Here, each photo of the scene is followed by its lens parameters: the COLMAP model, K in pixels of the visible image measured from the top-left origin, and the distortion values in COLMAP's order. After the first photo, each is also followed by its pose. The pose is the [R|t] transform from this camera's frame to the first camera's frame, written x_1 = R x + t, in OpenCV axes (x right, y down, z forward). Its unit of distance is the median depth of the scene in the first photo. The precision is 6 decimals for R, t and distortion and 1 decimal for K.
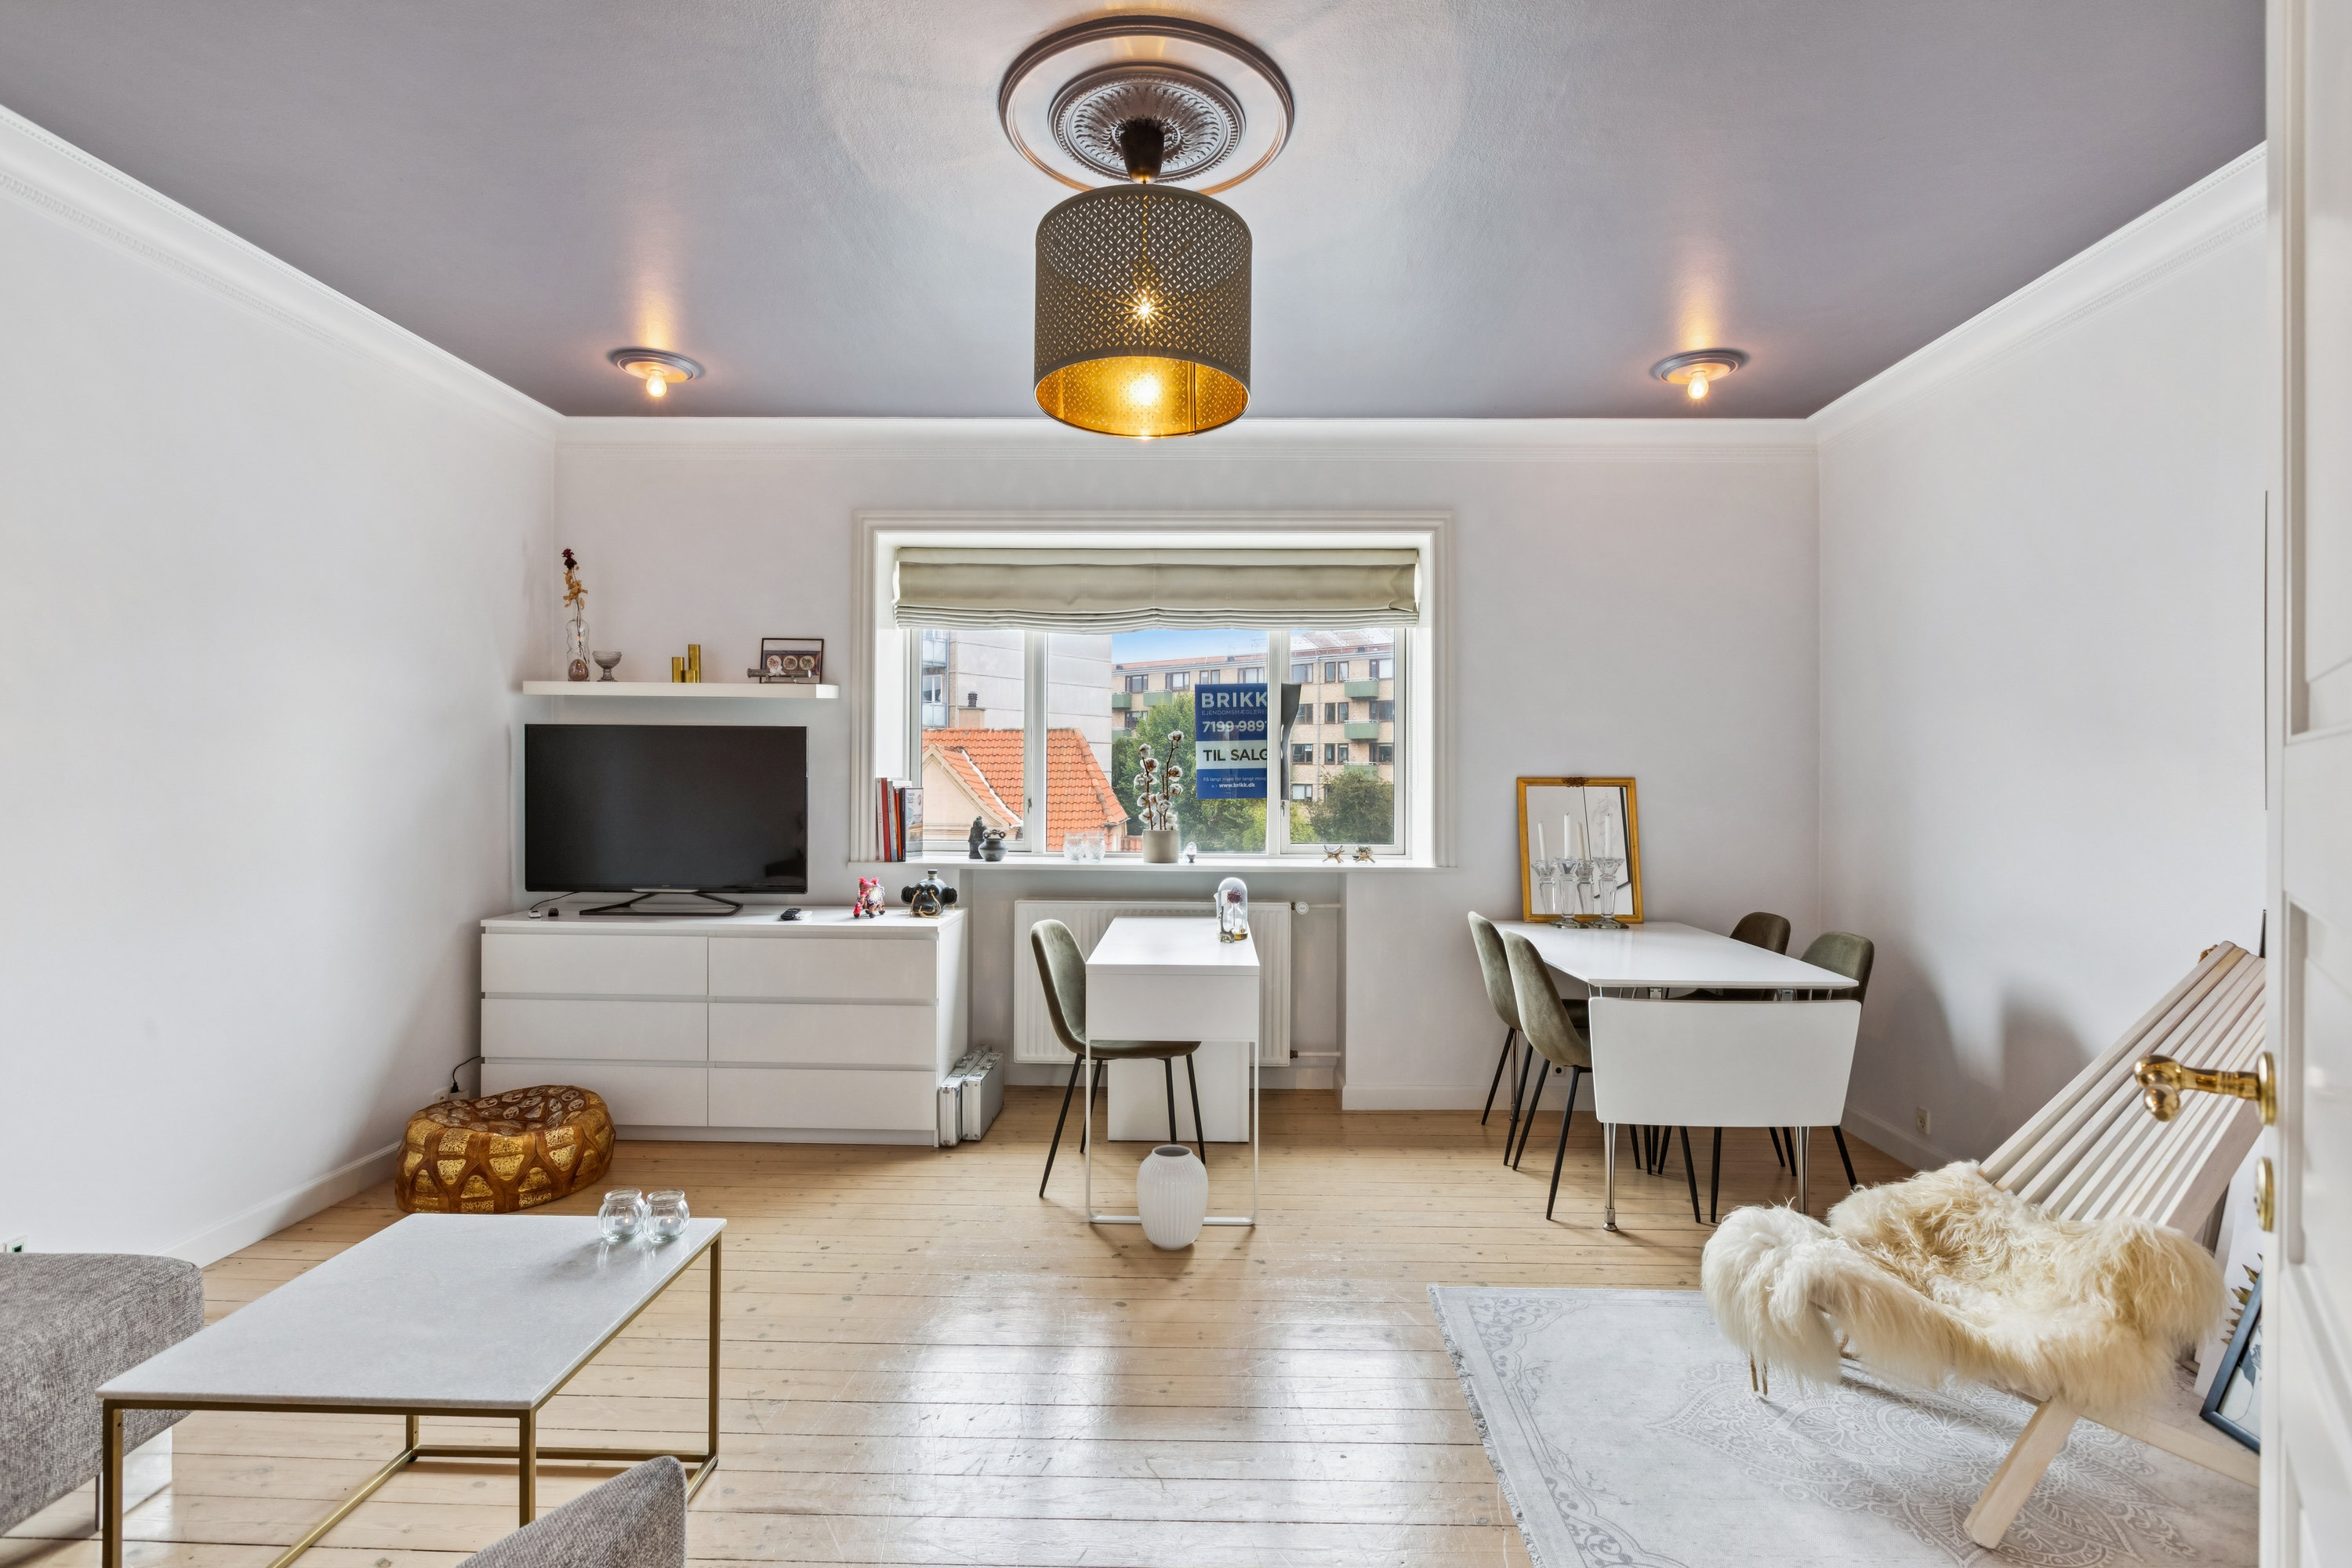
lens RADIAL K [[1093.0, 0, 1175.0], [0, 1093.0, 788.2], [0, 0, 1]] dist [0.000104, -0.000242]
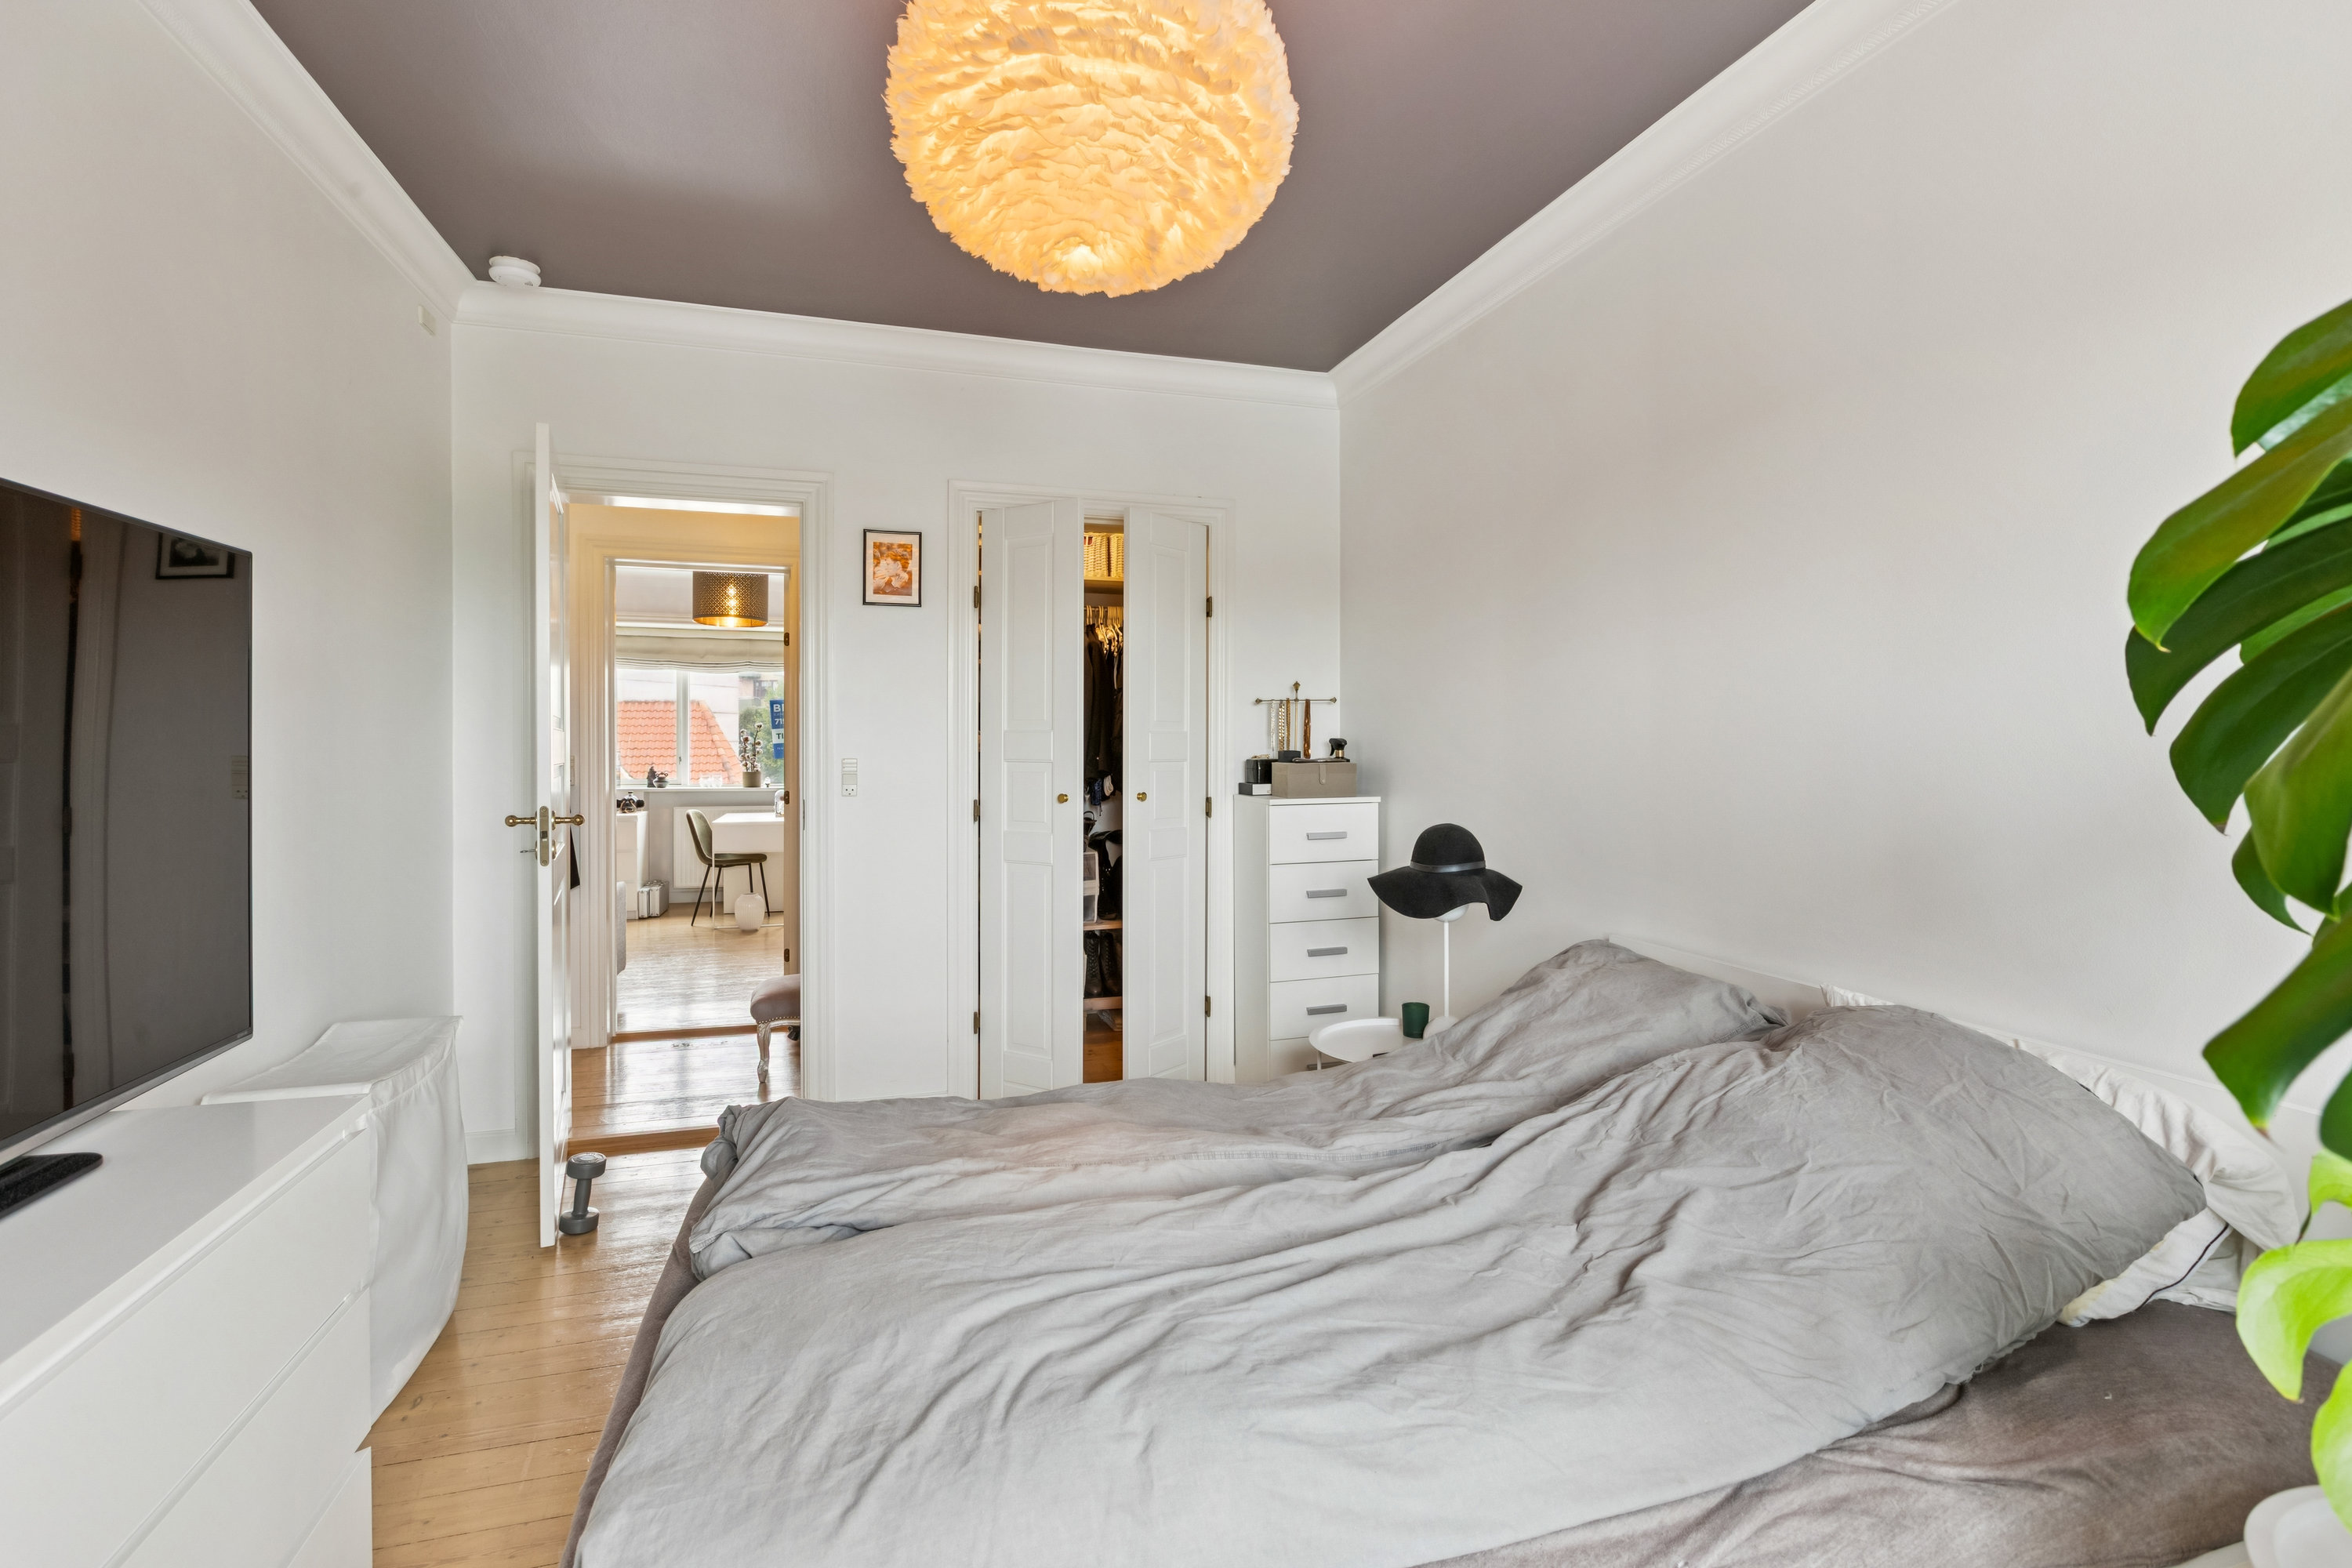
lens RADIAL K [[1093.0, 0, 1176.5], [0, 1093.0, 783.0], [0, 0, 1]] dist [0.000104, -0.000242]
pose [[0.948847, -0.002667, 0.315724, 0.093563], [-0.004120, 0.999775, 0.020827, 0.011411], [-0.315709, -0.021063, 0.948622, -1.160344]]
